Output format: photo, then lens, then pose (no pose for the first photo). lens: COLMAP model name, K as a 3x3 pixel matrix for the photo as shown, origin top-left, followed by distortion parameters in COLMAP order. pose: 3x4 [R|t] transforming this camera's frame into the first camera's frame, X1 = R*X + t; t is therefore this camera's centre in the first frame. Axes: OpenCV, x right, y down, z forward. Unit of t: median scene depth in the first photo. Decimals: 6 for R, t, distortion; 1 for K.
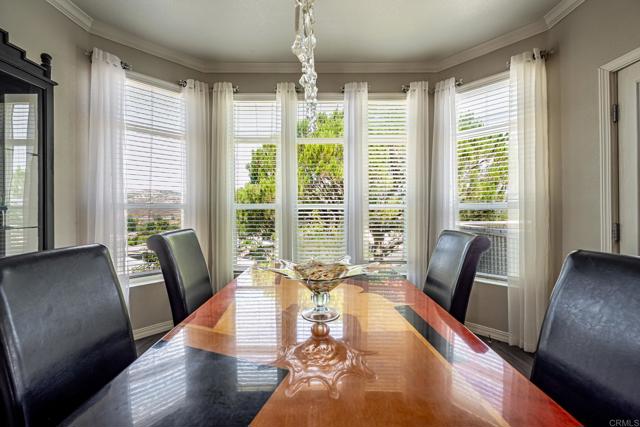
lens RADIAL K [[258.7, 0, 319.5], [0, 258.7, 207.6], [0, 0, 1]] dist [-0.000911, -0.000343]
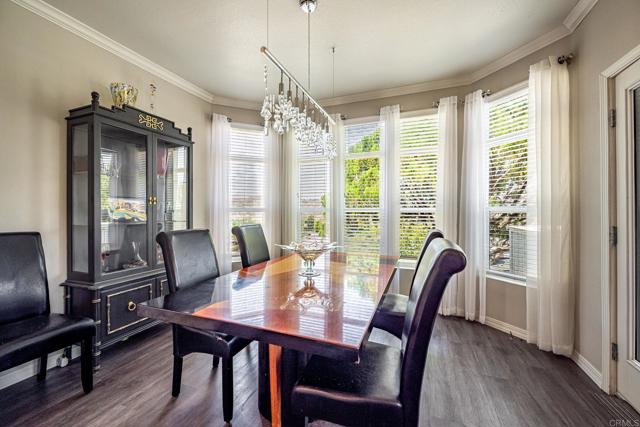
lens RADIAL K [[256.5, 0, 320.8], [0, 256.5, 209.4], [0, 0, 1]] dist [-0.002345, 0.000365]
pose [[0.935485, -0.000359, -0.353367, 0.317489], [-0.001511, 0.999986, -0.005016, 0.000939], [0.353364, 0.005226, 0.935471, -0.260655]]
